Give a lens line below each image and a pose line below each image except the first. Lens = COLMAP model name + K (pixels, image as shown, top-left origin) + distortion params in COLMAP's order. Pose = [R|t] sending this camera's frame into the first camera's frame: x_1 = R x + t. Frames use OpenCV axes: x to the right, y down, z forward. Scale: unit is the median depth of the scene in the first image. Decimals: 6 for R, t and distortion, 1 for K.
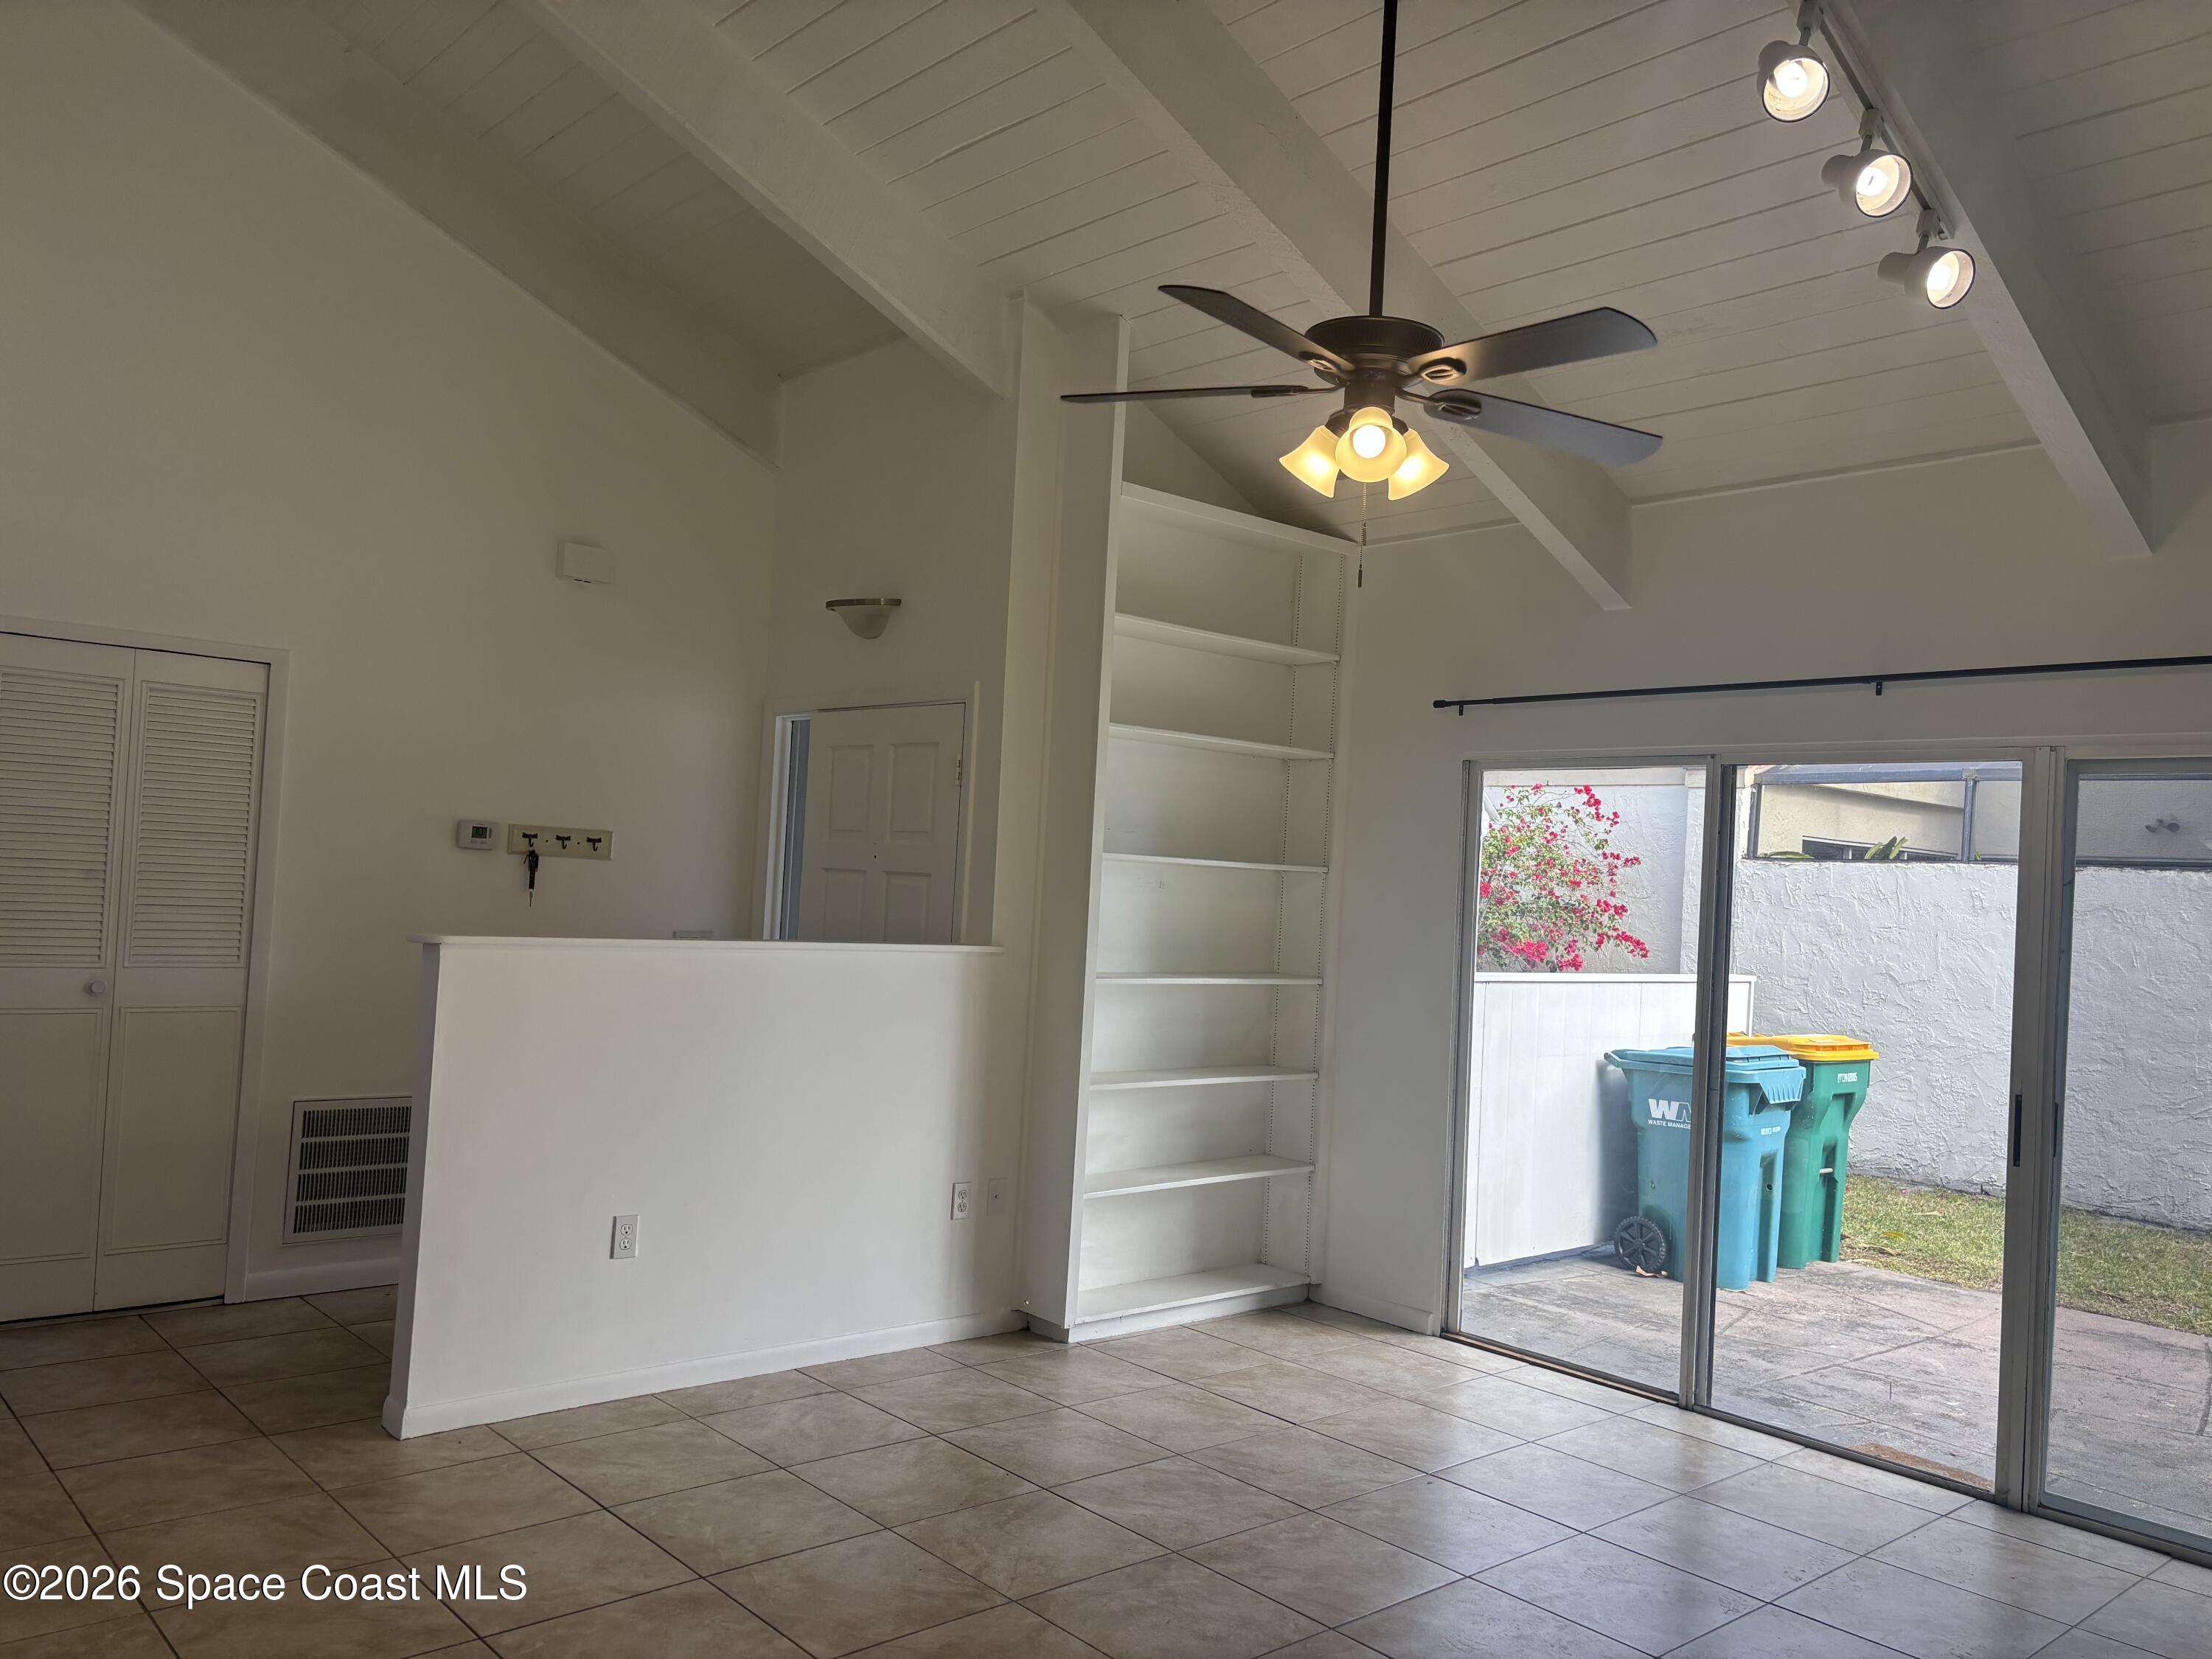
lens RADIAL K [[1671.4, 0, 1103.8], [0, 1671.4, 839.2], [0, 0, 1]] dist [0.066665, -0.075255]
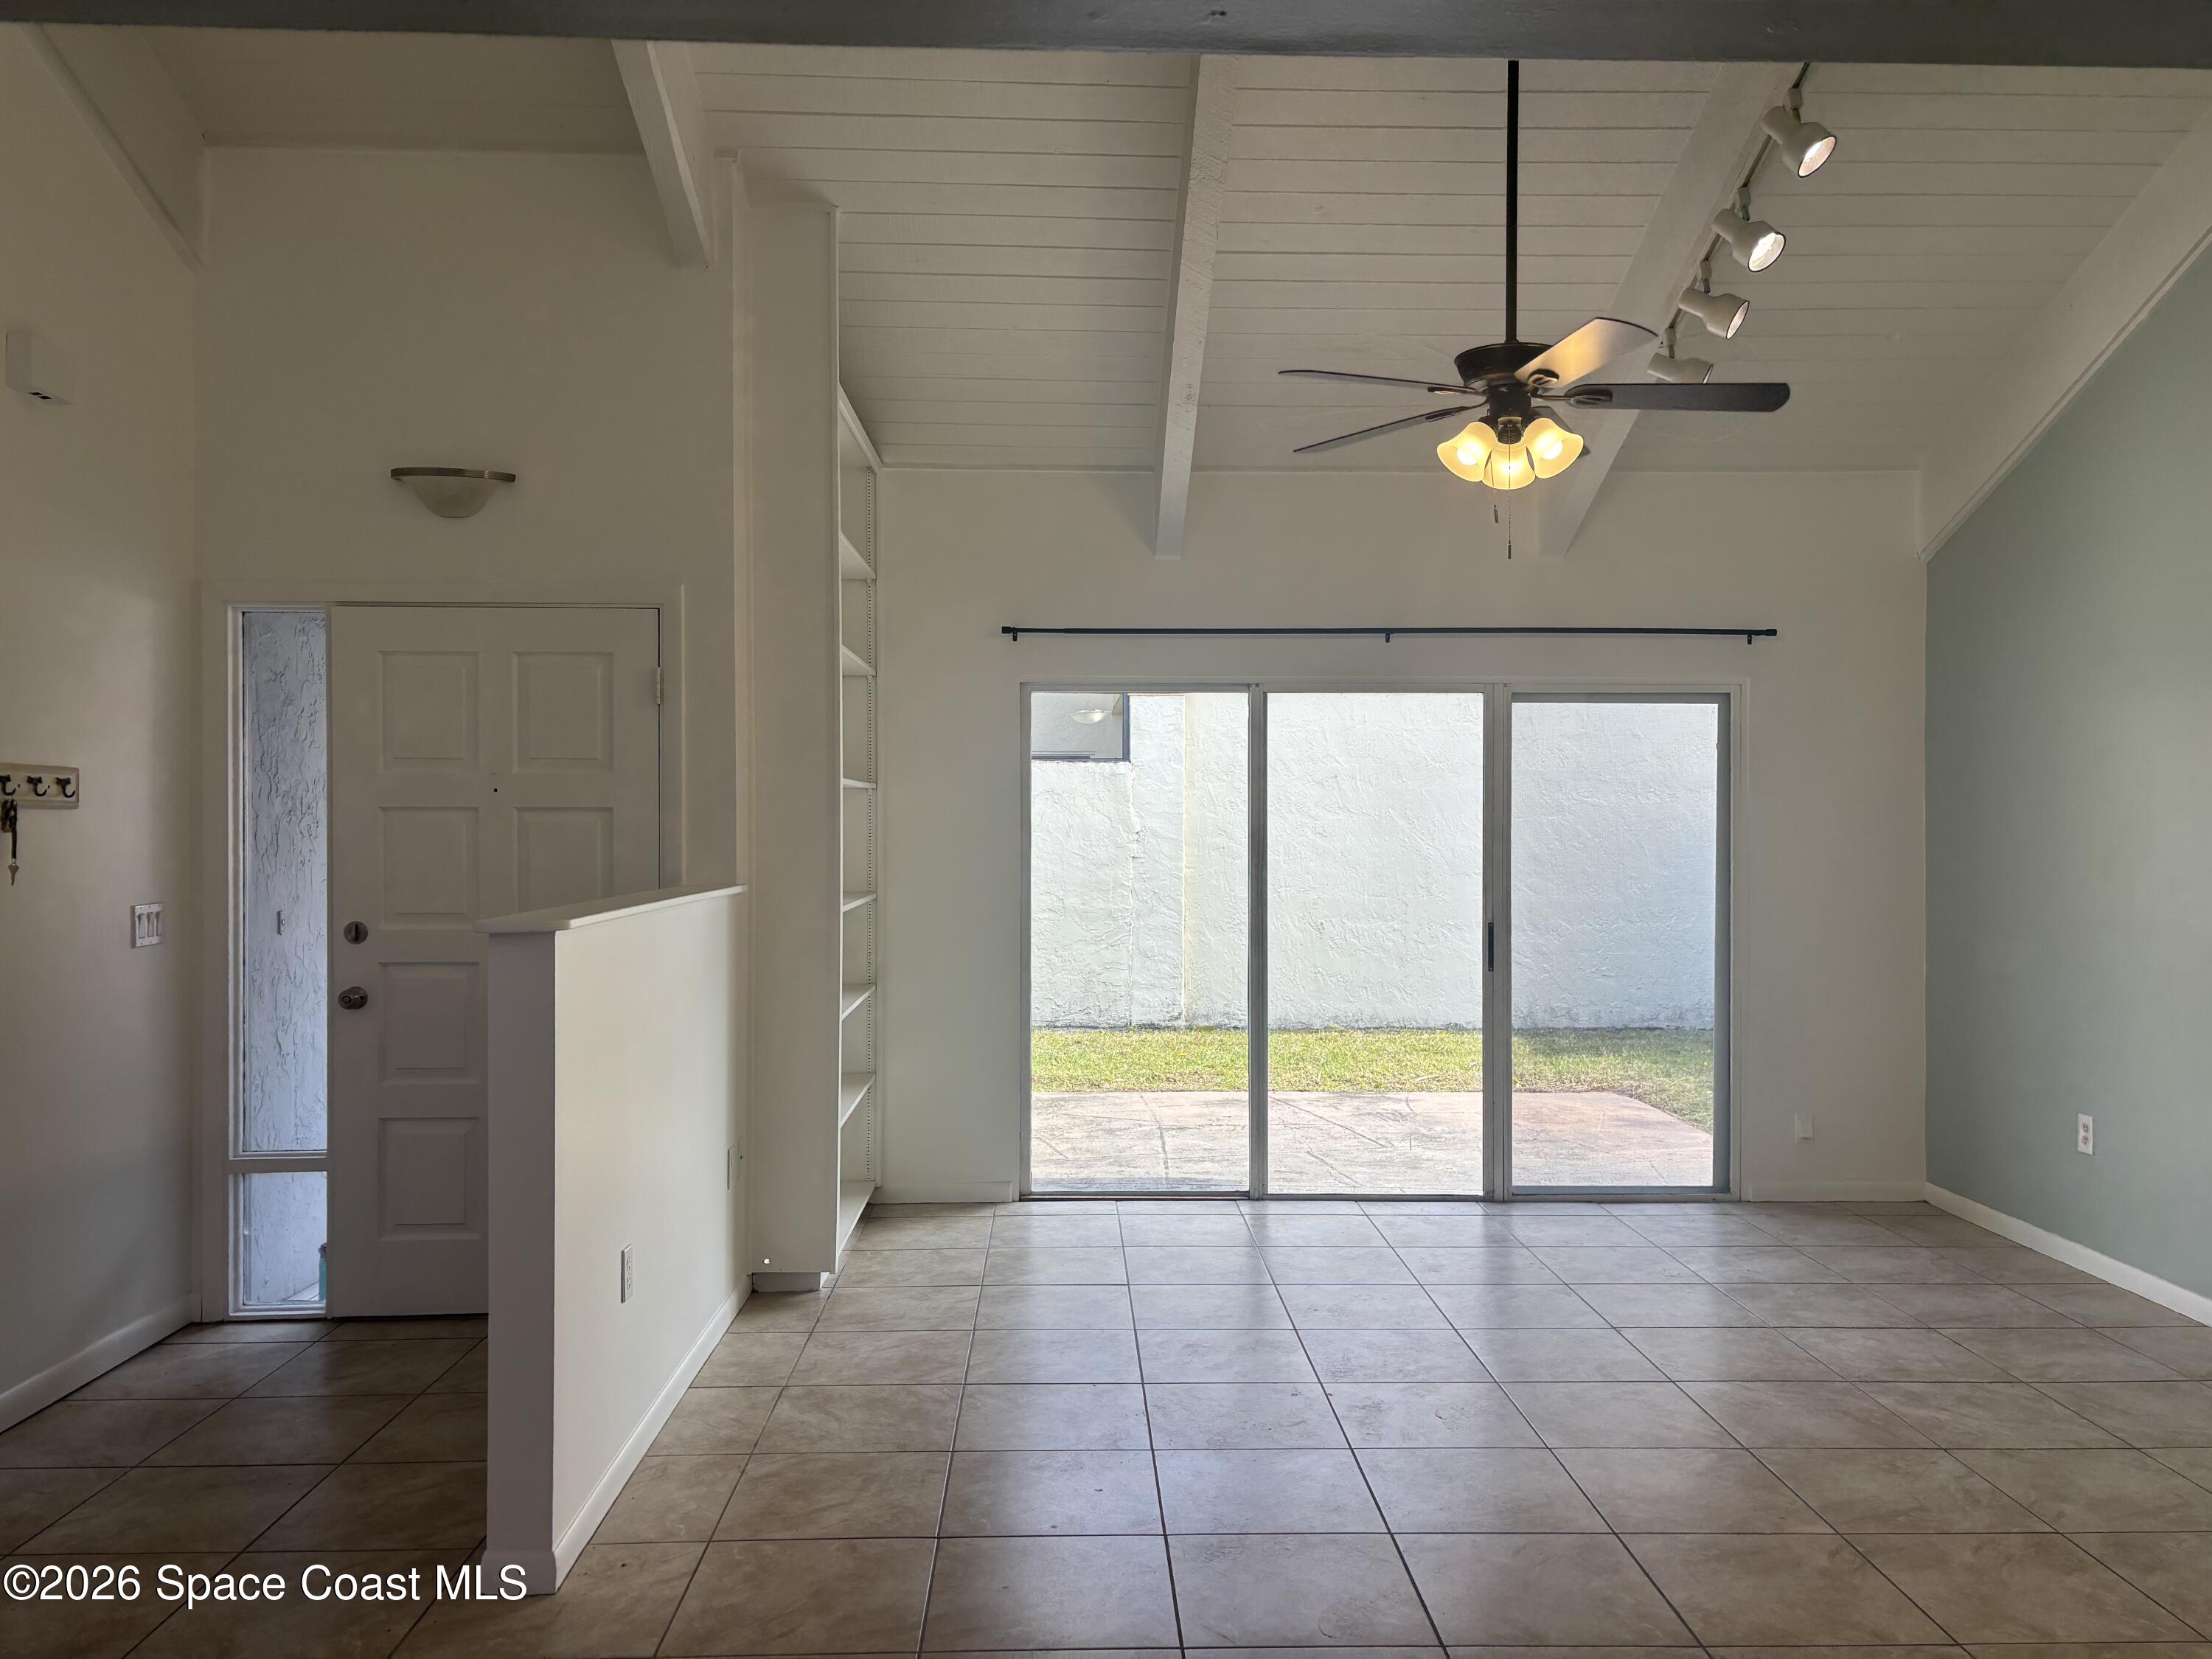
lens RADIAL K [[1671.4, 0, 1103.8], [0, 1671.4, 839.2], [0, 0, 1]] dist [0.066665, -0.075255]
pose [[0.644668, -0.061075, 0.762019, -0.676222], [0.011375, 0.997459, 0.070322, -0.023890], [-0.764378, -0.036666, 0.643725, 0.285920]]
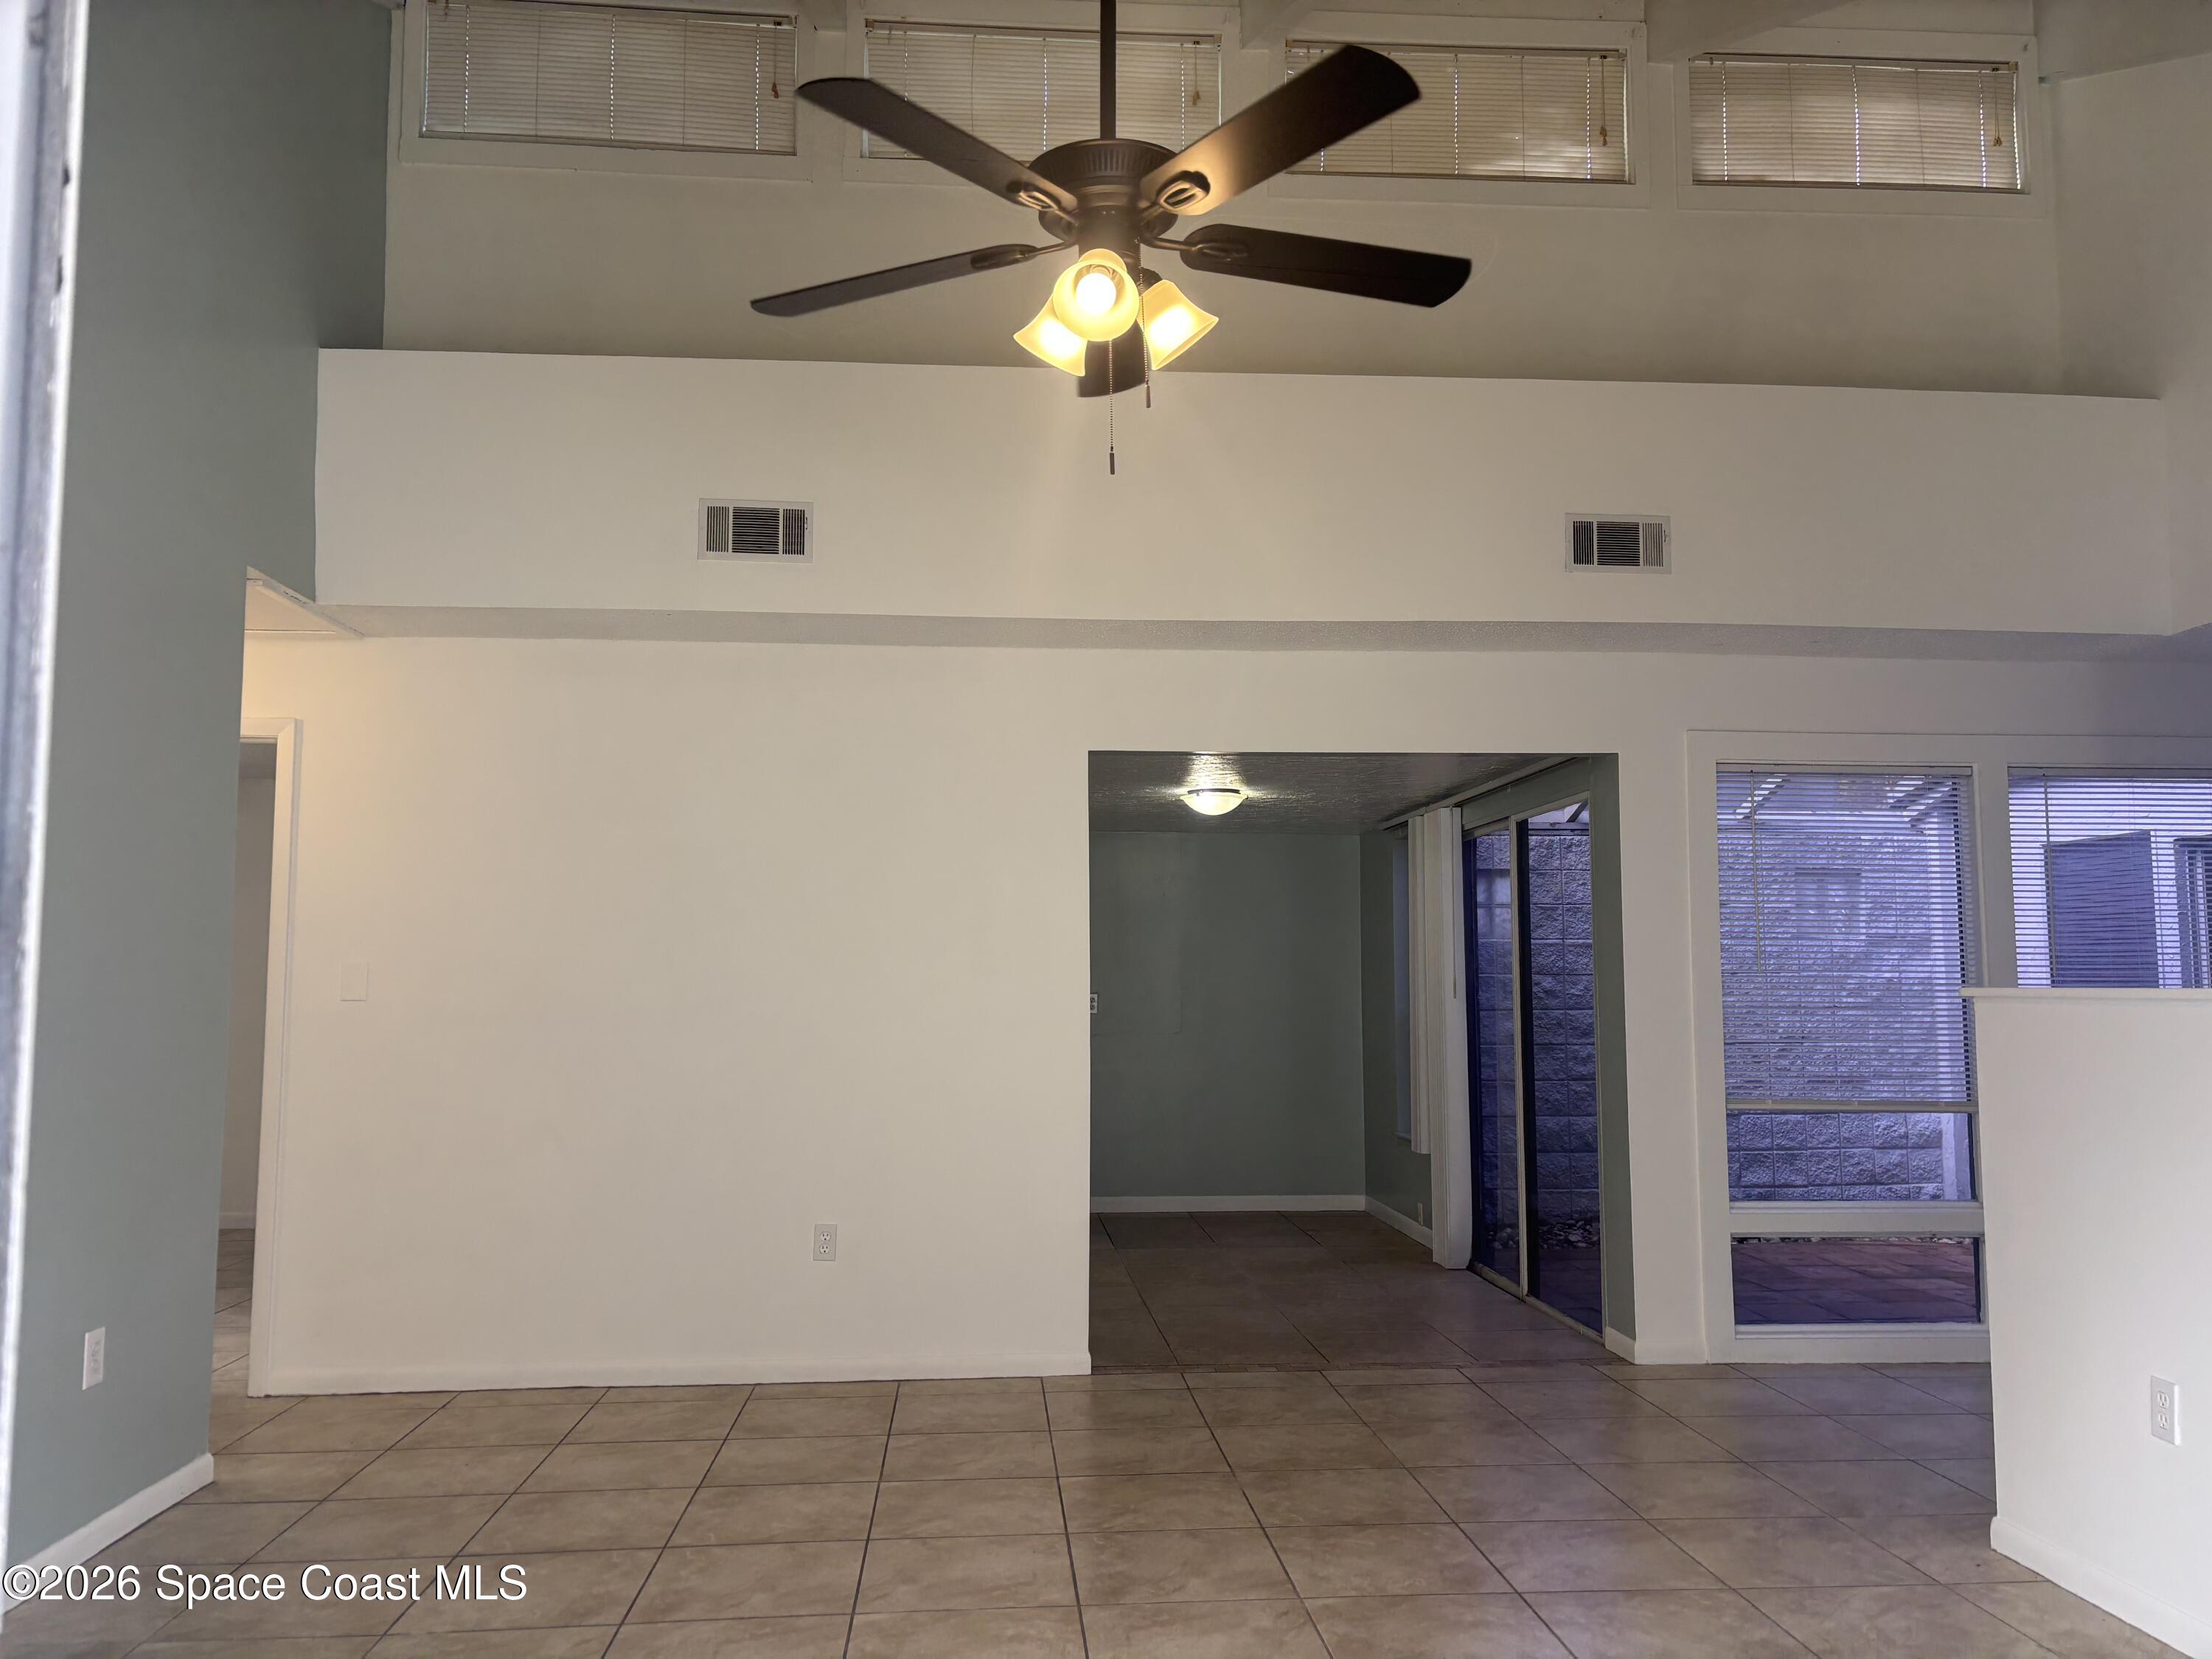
lens RADIAL K [[1671.4, 0, 1103.8], [0, 1671.4, 839.2], [0, 0, 1]] dist [0.066665, -0.075255]
pose [[-0.608194, -0.123417, -0.784136, 0.525757], [-0.010864, 0.989041, -0.147241, 0.098856], [0.793714, -0.081032, -0.602869, 1.001207]]
